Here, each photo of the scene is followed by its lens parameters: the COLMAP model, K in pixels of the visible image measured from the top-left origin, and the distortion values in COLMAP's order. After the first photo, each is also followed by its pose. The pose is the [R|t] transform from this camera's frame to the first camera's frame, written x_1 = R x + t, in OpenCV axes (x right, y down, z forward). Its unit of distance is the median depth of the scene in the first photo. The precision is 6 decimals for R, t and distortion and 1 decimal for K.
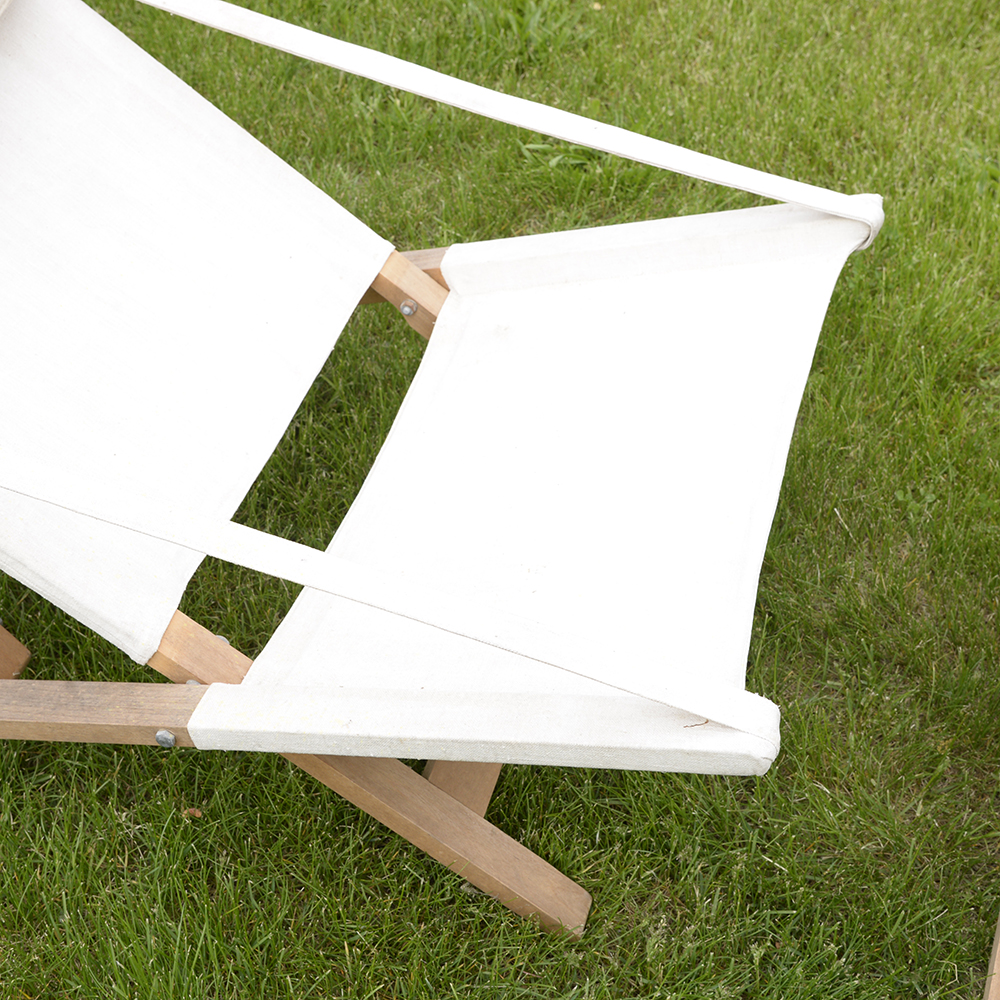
lens RADIAL K [[1602.8, 0, 503.3], [0, 1602.8, 497.8], [0, 0, 1]] dist [0.075826, 0.000000]
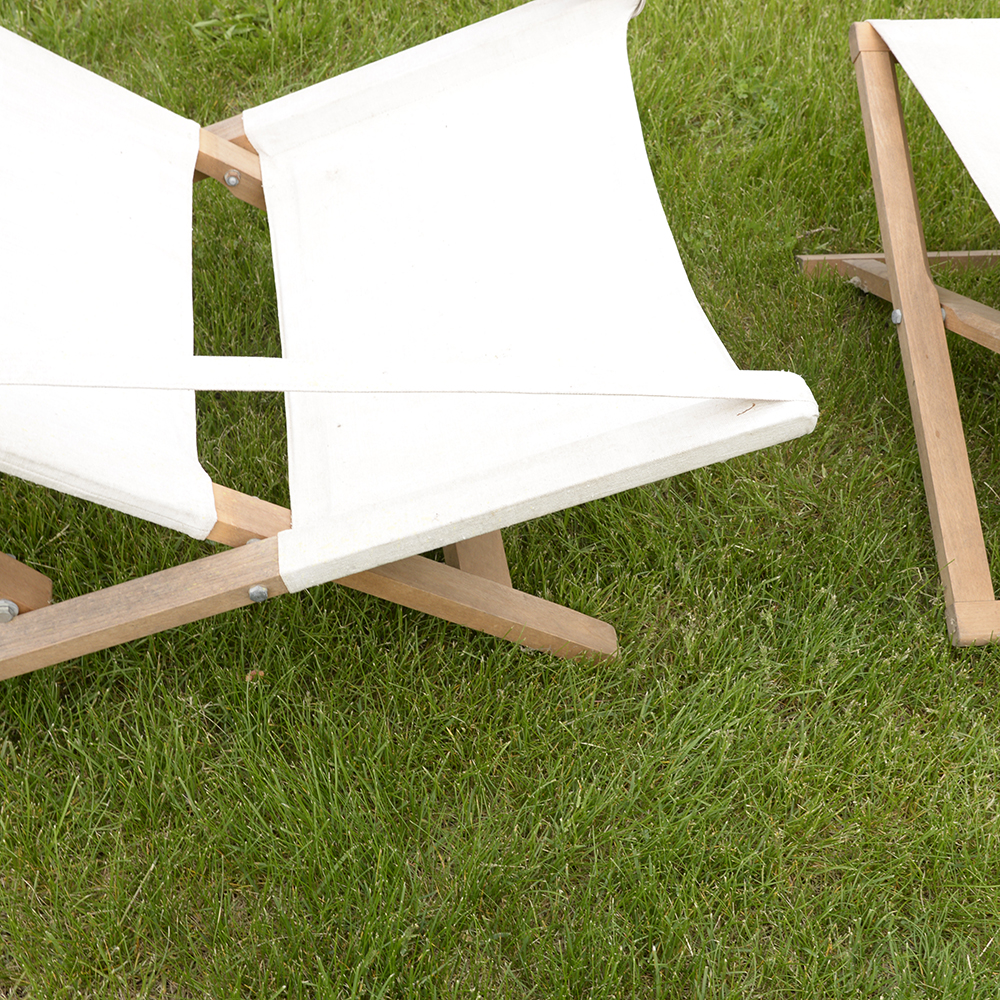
lens RADIAL K [[1602.8, 0, 497.8], [0, 1602.8, 498.7], [0, 0, 1]] dist [0.075826, 0.000000]
pose [[0.909355, -0.305298, 0.282606, -0.313334], [0.288110, 0.952194, 0.101586, 0.025918], [-0.300110, -0.010956, 0.953842, -0.045619]]
